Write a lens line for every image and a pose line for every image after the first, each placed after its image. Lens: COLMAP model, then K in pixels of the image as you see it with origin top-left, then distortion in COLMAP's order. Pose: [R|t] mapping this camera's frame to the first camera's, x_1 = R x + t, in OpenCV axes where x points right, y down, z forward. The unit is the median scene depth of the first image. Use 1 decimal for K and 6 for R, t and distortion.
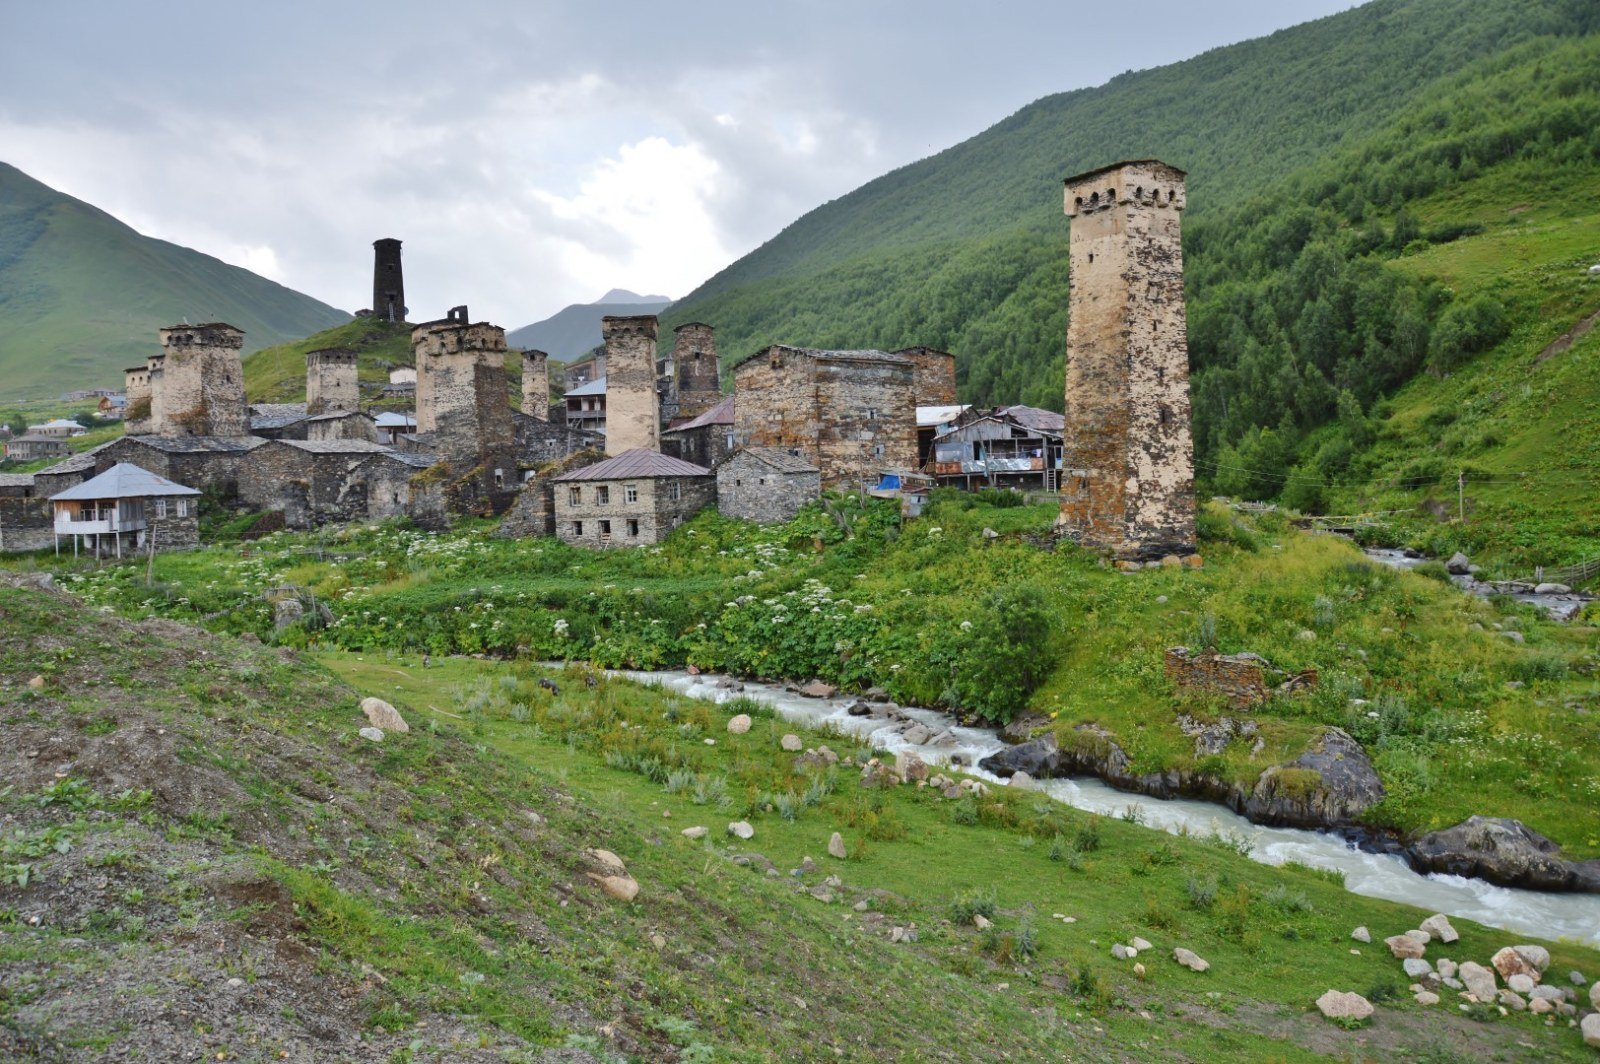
lens RADIAL K [[1261.1, 0, 796.8], [0, 1261.1, 550.0], [0, 0, 1]] dist [-0.131893, 0.139371]
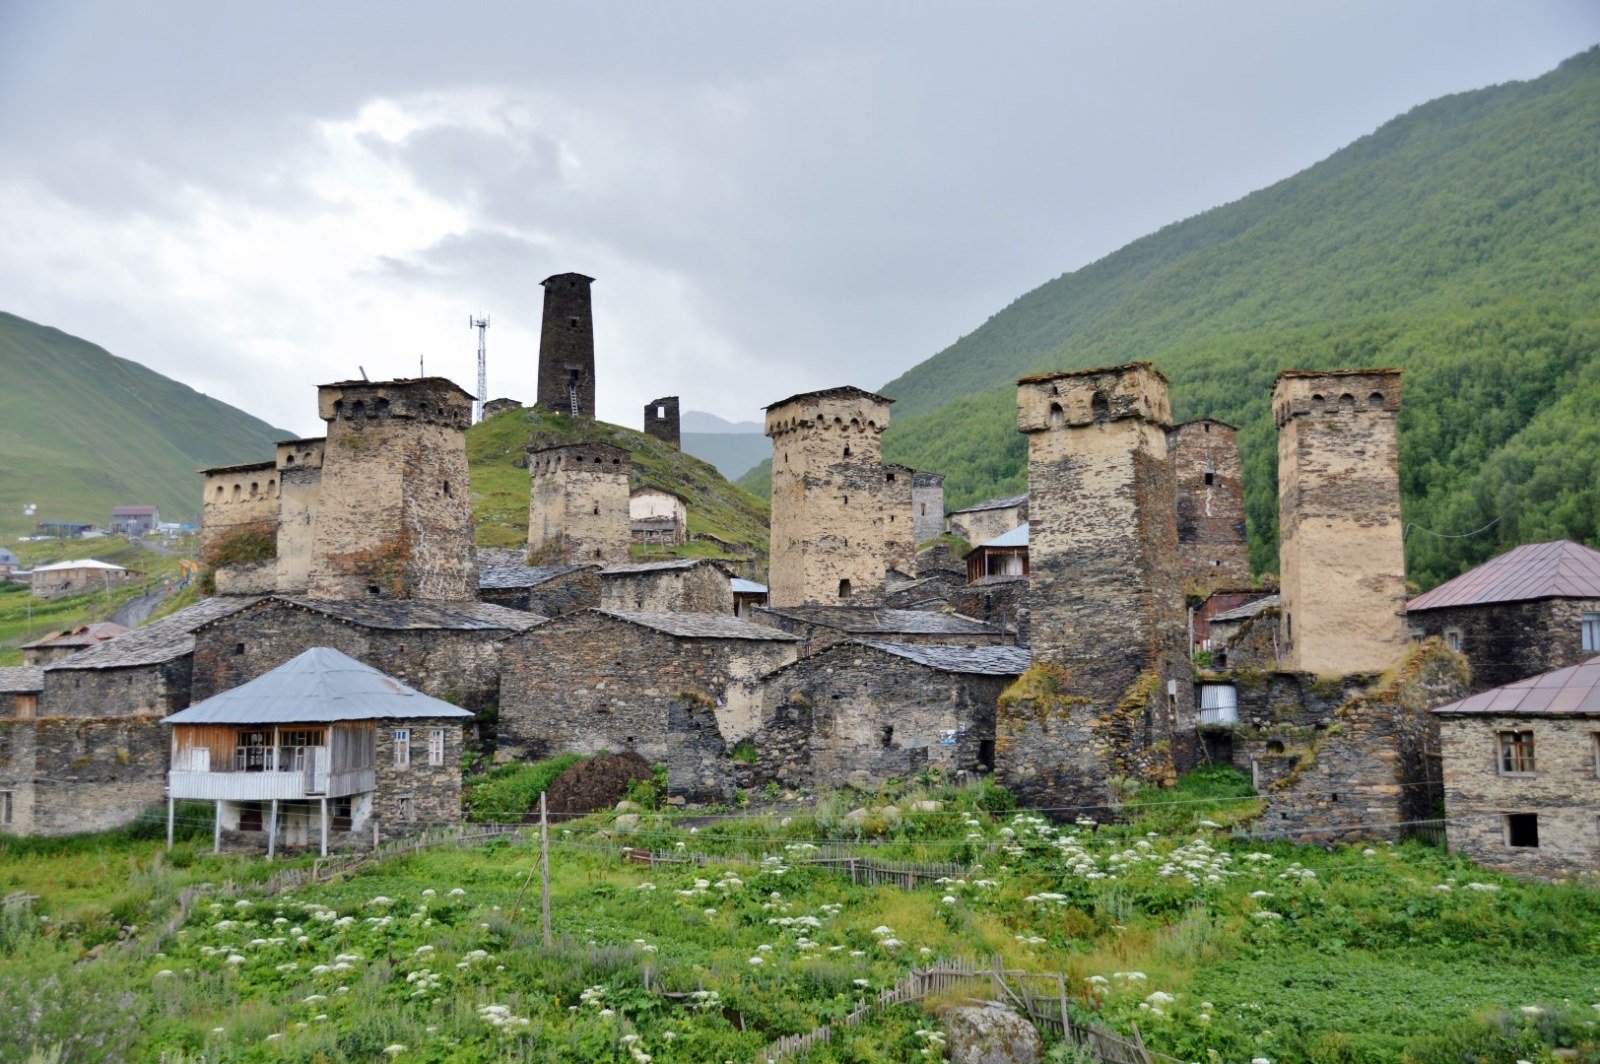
lens RADIAL K [[1949.5, 0, 800.0], [0, 1949.5, 532.0], [0, 0, 1]] dist [0.059612, 0.553196]
pose [[0.996564, 0.016090, -0.081245, -0.256671], [-0.027715, 0.989181, -0.144059, -0.009682], [0.078048, 0.145816, 0.986228, 0.227491]]
